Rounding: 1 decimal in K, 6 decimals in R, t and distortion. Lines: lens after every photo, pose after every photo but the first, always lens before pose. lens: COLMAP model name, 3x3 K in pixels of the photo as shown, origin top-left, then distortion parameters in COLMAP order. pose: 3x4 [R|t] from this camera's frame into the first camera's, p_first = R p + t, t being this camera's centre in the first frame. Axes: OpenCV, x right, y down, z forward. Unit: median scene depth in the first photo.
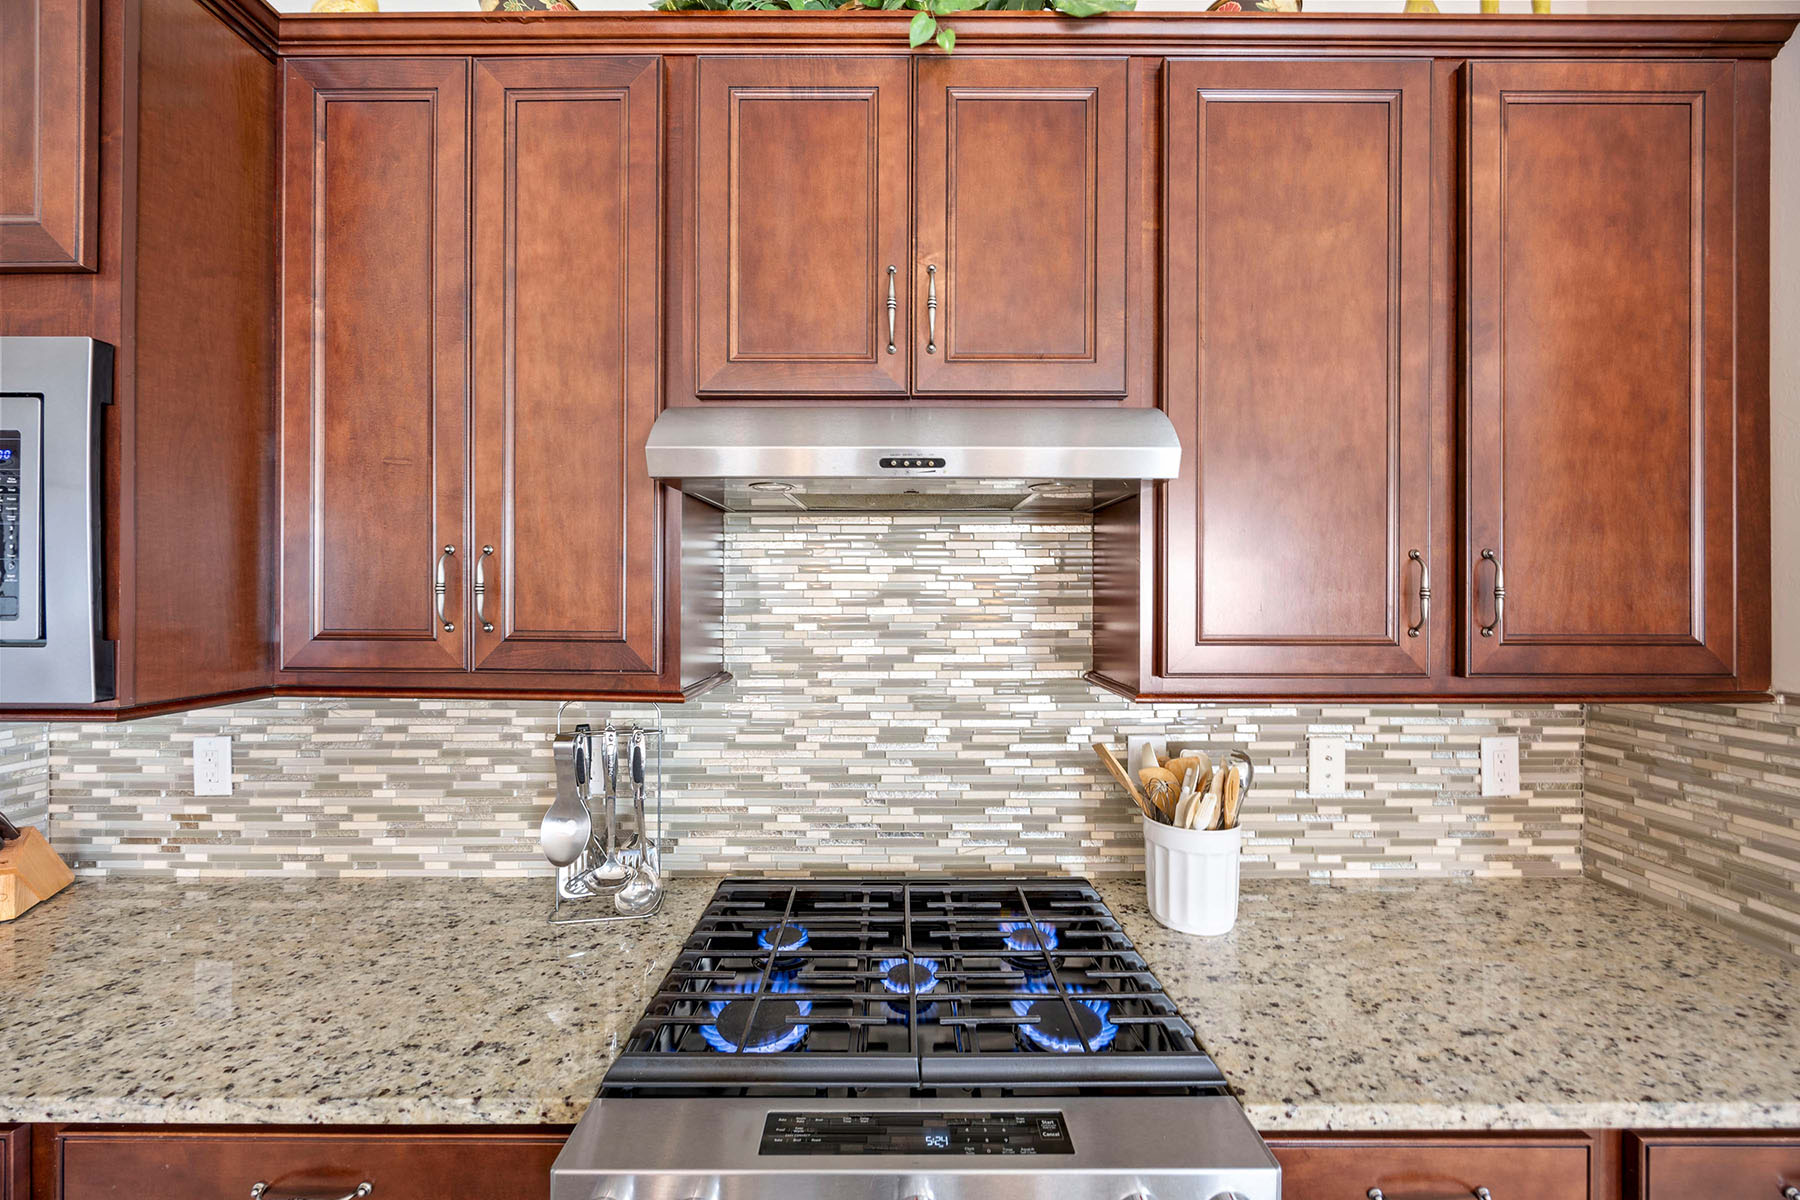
lens RADIAL K [[687.9, 0, 903.5], [0, 687.9, 599.9], [0, 0, 1]] dist [-0.004578, 0.000685]
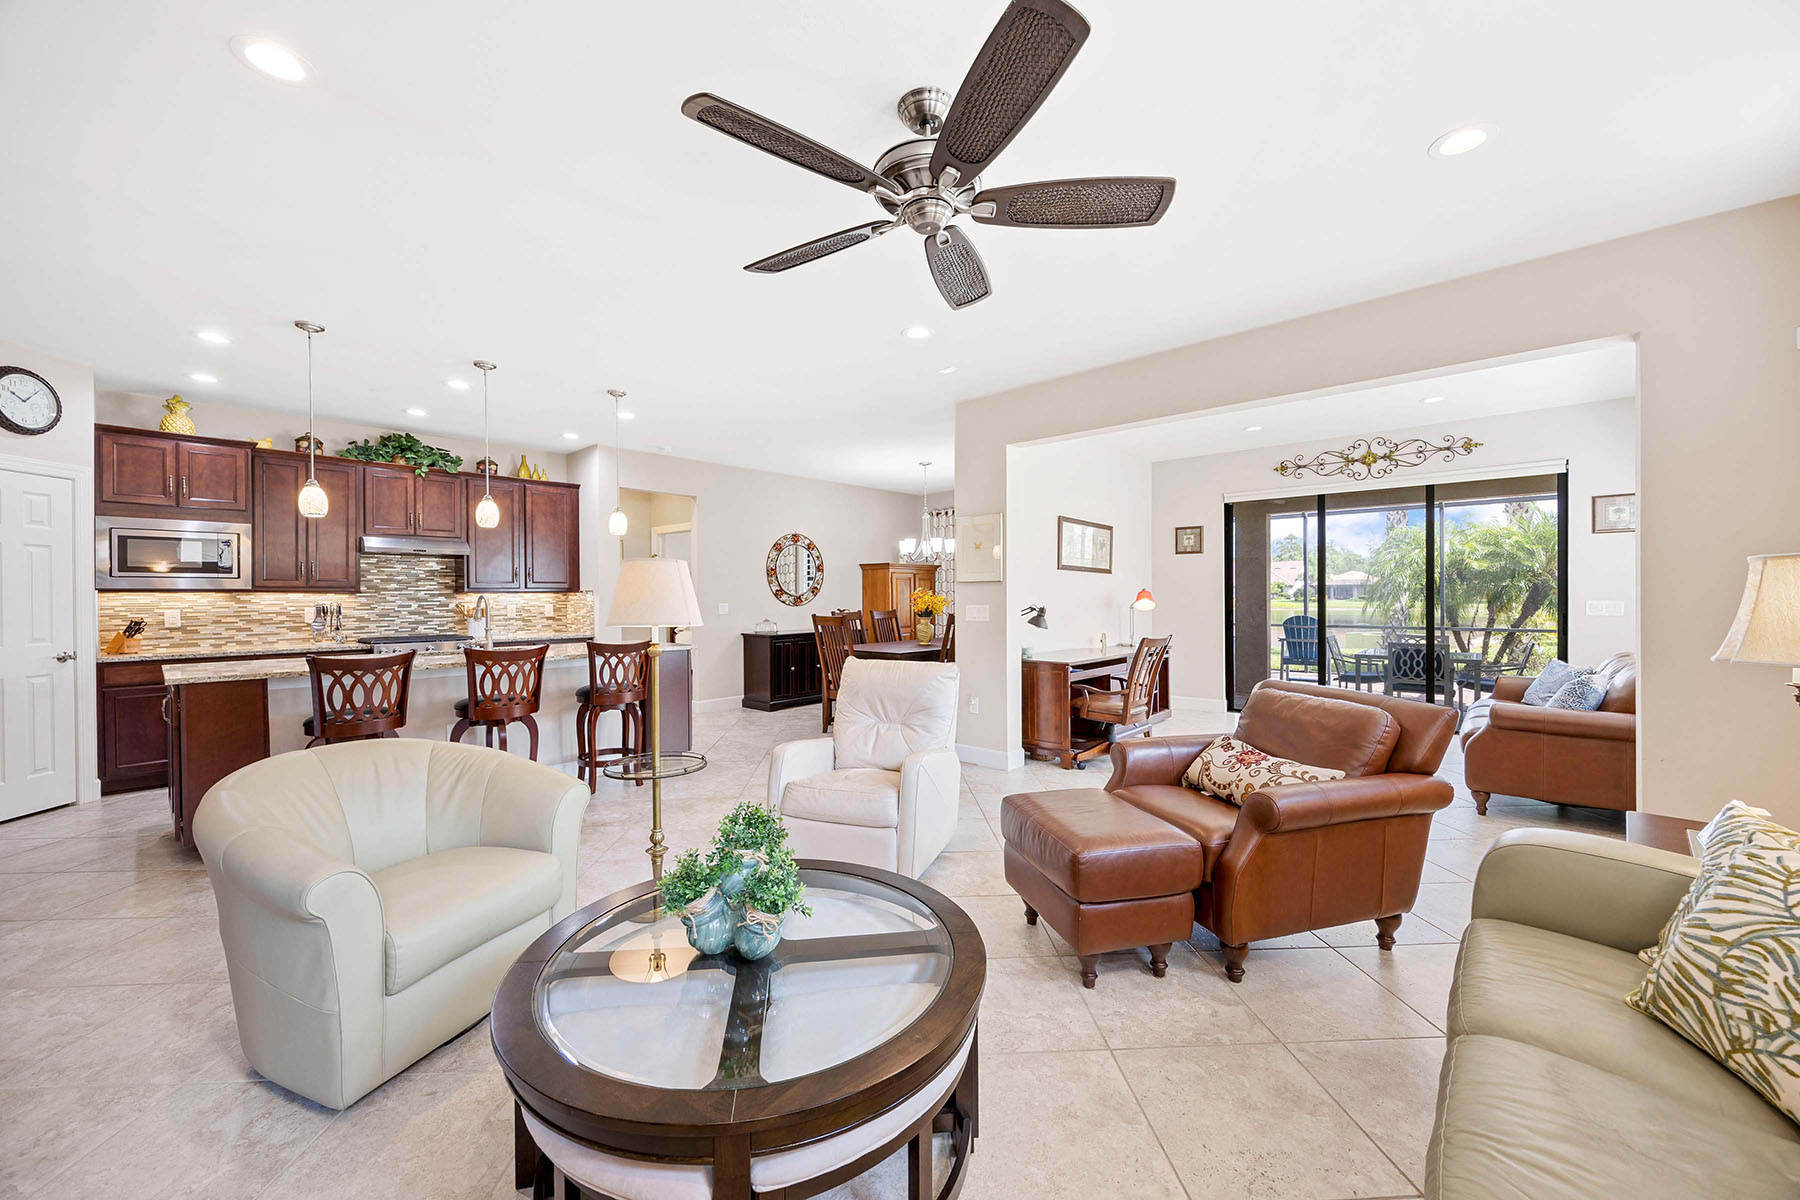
lens RADIAL K [[687.9, 0, 899.6], [0, 687.9, 598.4], [0, 0, 1]] dist [-0.004578, 0.000685]
pose [[0.668426, -0.010037, 0.743711, -1.137671], [0.011384, 0.999930, 0.003264, 0.170304], [-0.743692, 0.006284, 0.668493, -4.228281]]
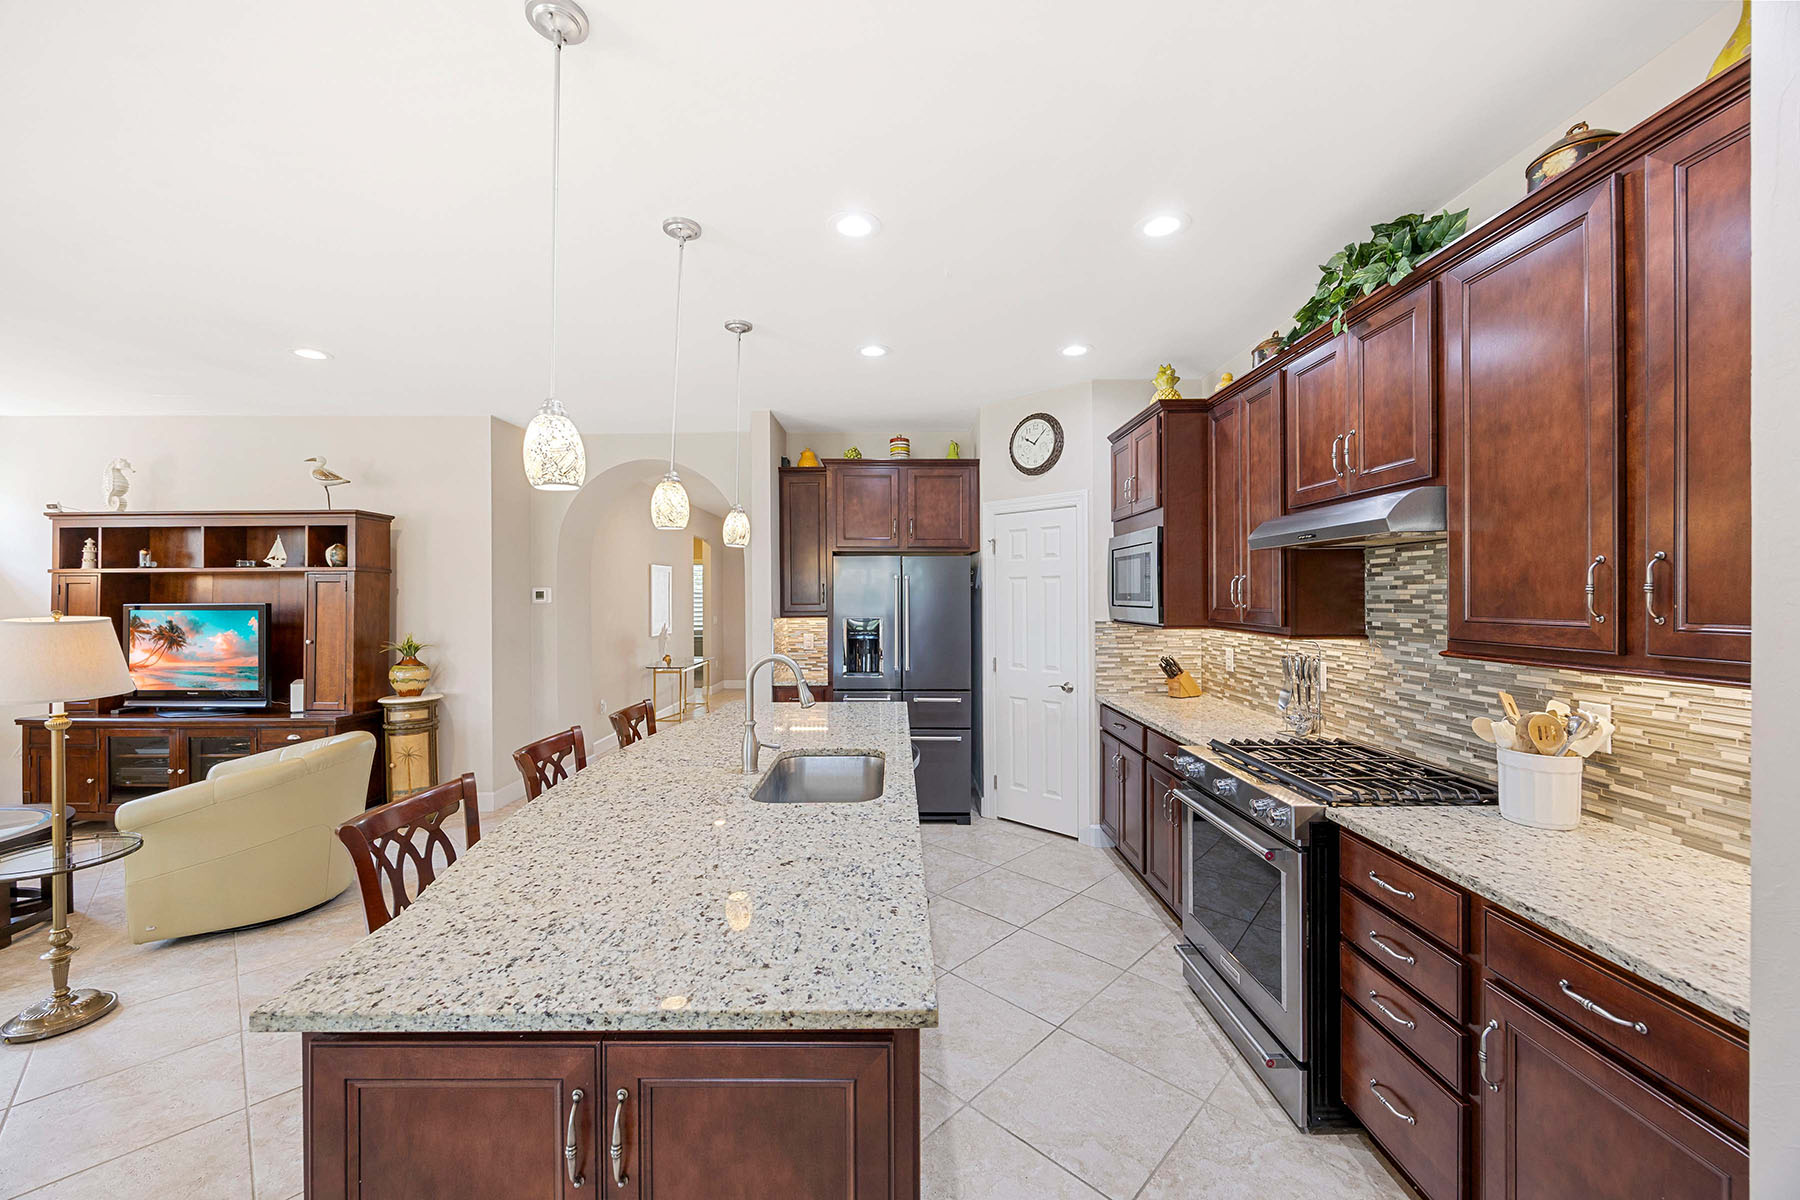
lens RADIAL K [[687.9, 0, 897.6], [0, 687.9, 598.8], [0, 0, 1]] dist [-0.004578, 0.000685]
pose [[0.006724, 0.001476, -0.999976, 1.590727], [-0.000589, 0.999999, 0.001472, 0.007294], [0.999977, 0.000579, 0.006725, -0.274984]]
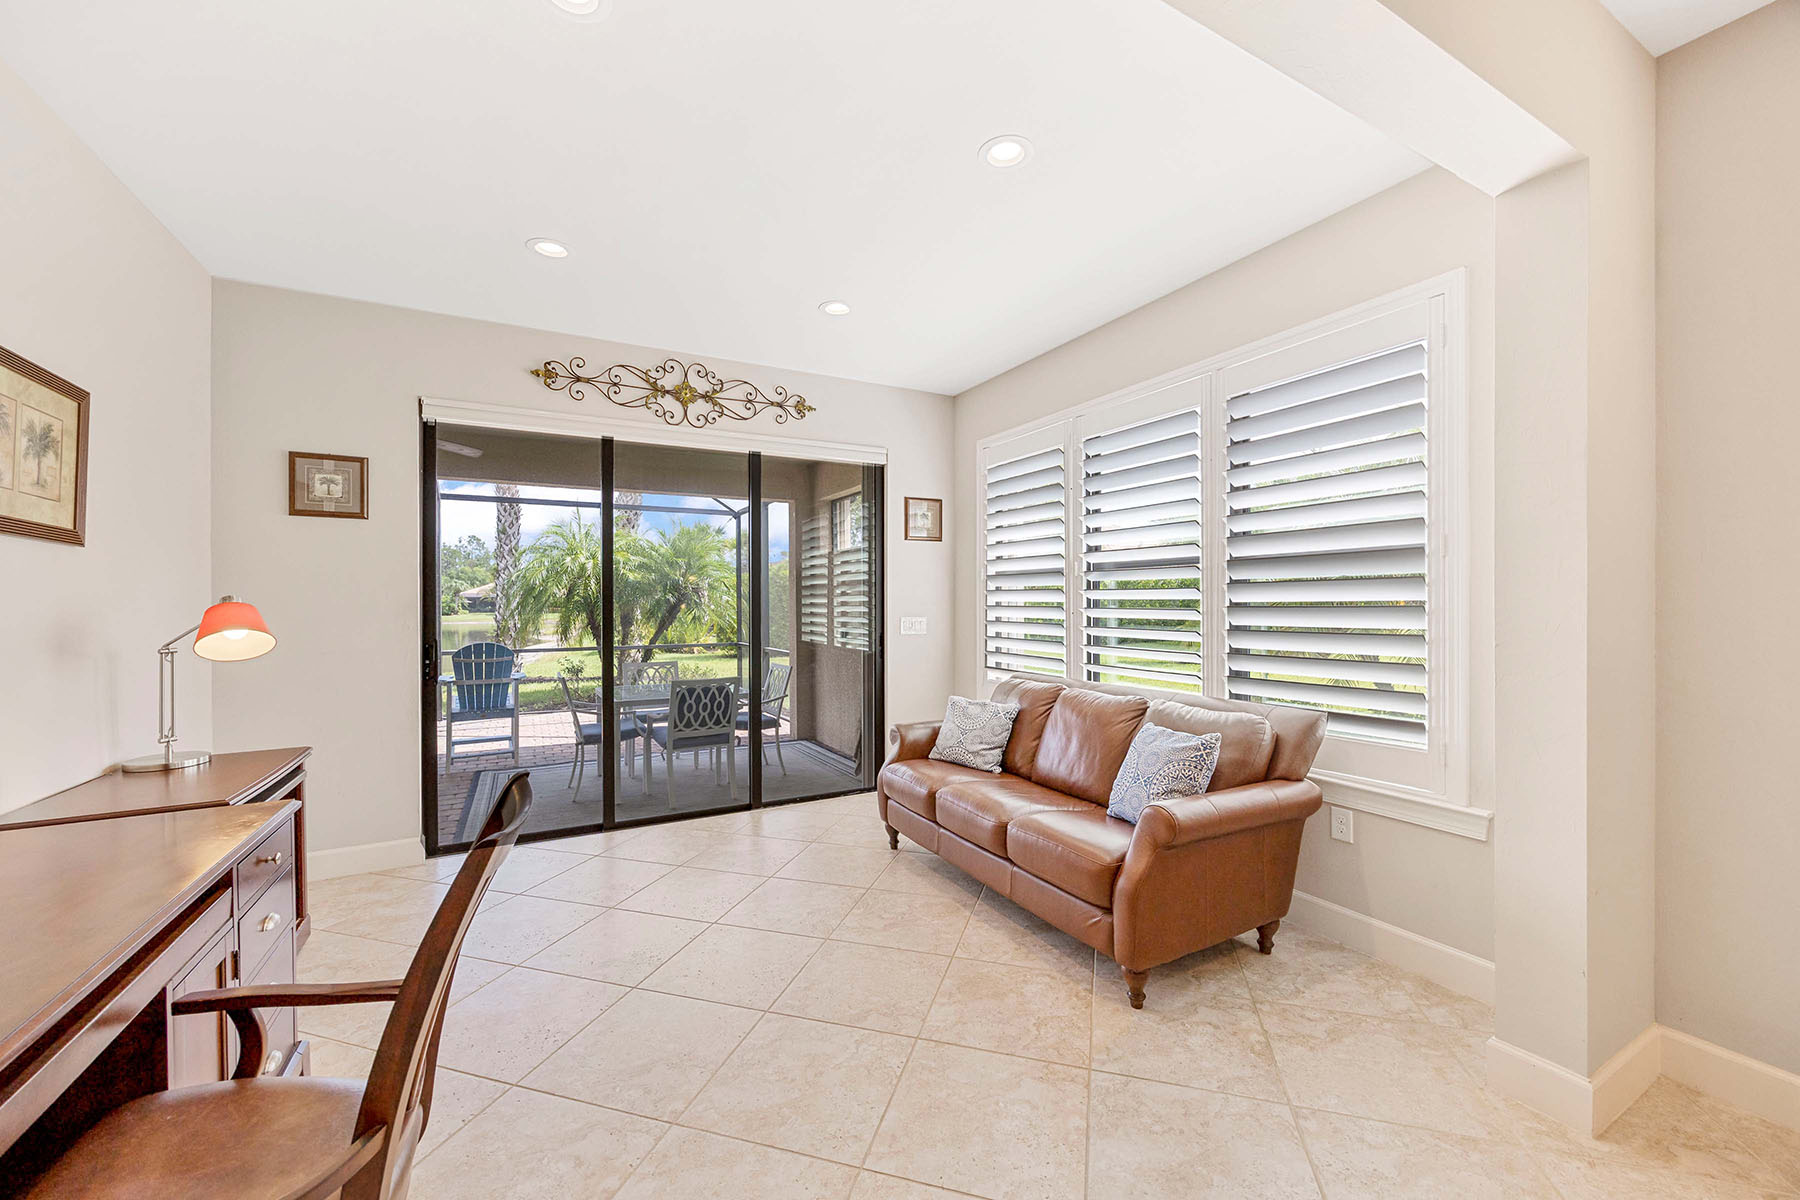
lens RADIAL K [[687.9, 0, 907.1], [0, 687.9, 609.5], [0, 0, 1]] dist [-0.004578, 0.000685]
pose [[-0.487484, -0.007464, 0.873100, 1.397300], [0.008572, 0.999874, 0.013334, 0.160562], [-0.873090, 0.013985, -0.487359, -2.902202]]
